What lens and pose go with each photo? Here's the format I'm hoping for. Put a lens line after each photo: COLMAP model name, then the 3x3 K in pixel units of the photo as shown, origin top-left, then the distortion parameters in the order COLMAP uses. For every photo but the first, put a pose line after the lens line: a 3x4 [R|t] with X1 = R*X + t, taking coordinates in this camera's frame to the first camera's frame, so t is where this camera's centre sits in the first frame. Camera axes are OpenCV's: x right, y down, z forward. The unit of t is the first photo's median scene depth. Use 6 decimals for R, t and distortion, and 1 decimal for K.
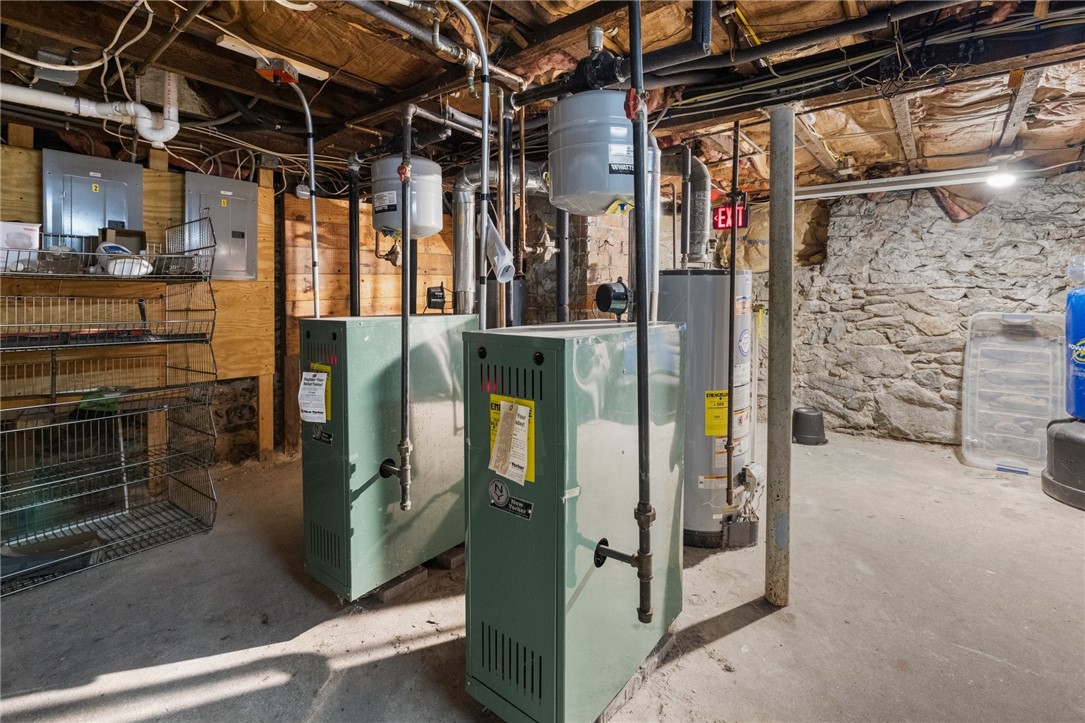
lens RADIAL K [[516.5, 0, 545.4], [0, 516.5, 305.7], [0, 0, 1]] dist [0.000005, 0.000085]
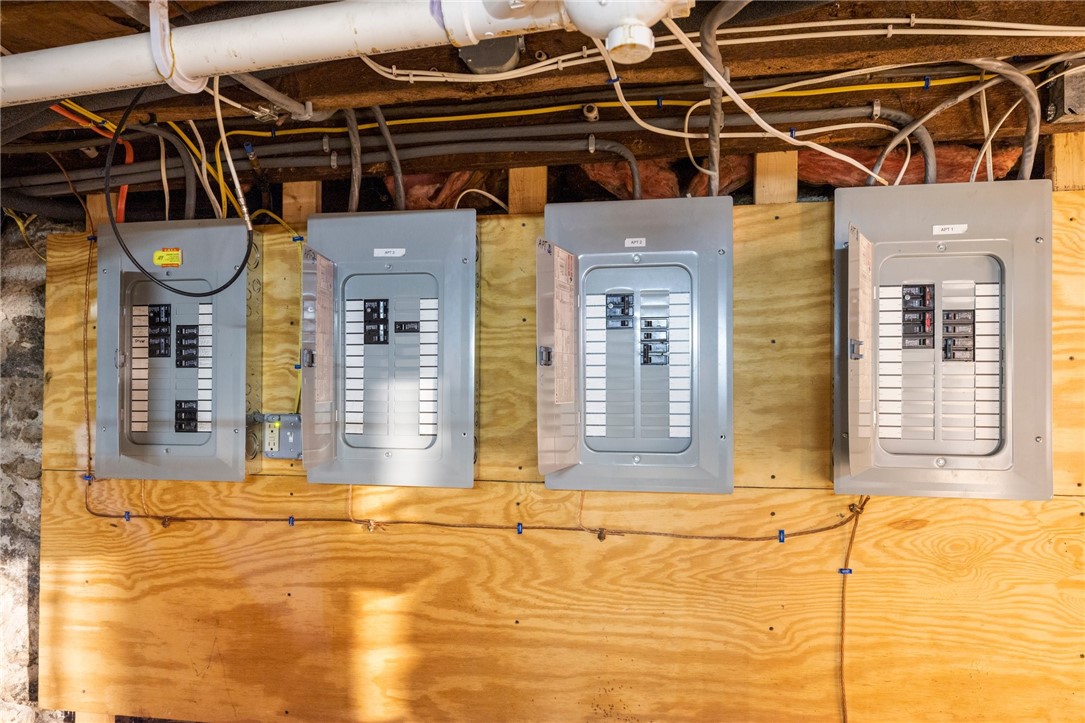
lens RADIAL K [[716.3, 0, 541.6], [0, 716.3, 368.0], [0, 0, 1]] dist [-0.001733, -0.000154]
pose [[0.460344, -0.018503, -0.887548, -0.346090], [-0.012254, 0.999555, -0.027193, -0.119139], [0.887656, 0.023395, 0.459913, 0.581834]]
